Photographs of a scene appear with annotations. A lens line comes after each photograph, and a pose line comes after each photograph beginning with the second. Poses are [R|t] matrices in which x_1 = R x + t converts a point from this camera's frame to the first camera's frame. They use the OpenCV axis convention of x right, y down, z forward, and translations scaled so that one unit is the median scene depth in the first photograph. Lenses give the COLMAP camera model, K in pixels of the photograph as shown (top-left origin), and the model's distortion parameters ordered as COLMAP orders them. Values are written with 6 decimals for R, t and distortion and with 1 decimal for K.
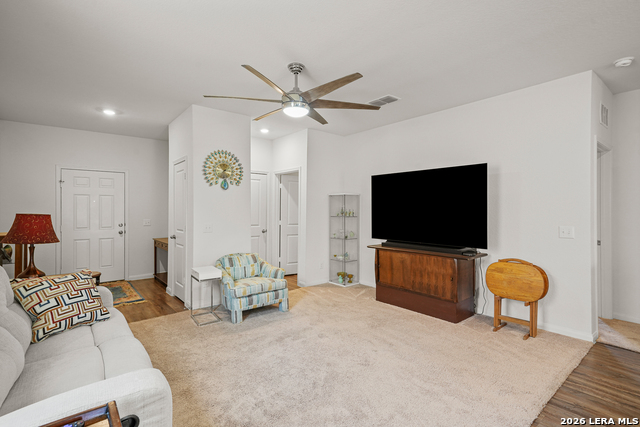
lens RADIAL K [[312.0, 0, 320.1], [0, 312.0, 211.8], [0, 0, 1]] dist [-0.004122, -0.001184]
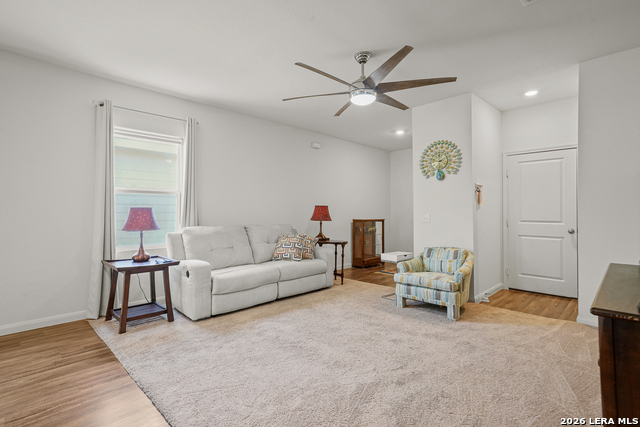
lens RADIAL K [[312.0, 0, 319.3], [0, 312.0, 213.8], [0, 0, 1]] dist [-0.004122, -0.001184]
pose [[0.094179, 0.009973, -0.995505, 0.652463], [-0.005697, 0.999939, 0.009478, 0.028081], [0.995539, 0.004778, 0.094230, 0.540341]]
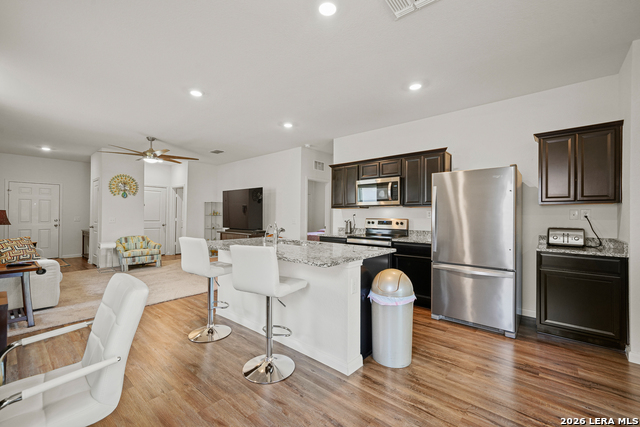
lens RADIAL K [[282.9, 0, 322.2], [0, 282.9, 214.5], [0, 0, 1]] dist [0.006959, 0.000713]
pose [[0.988163, 0.005476, 0.153308, 0.526525], [-0.004309, 0.999959, -0.007939, 0.026978], [-0.153345, 0.007184, 0.988147, -0.693618]]
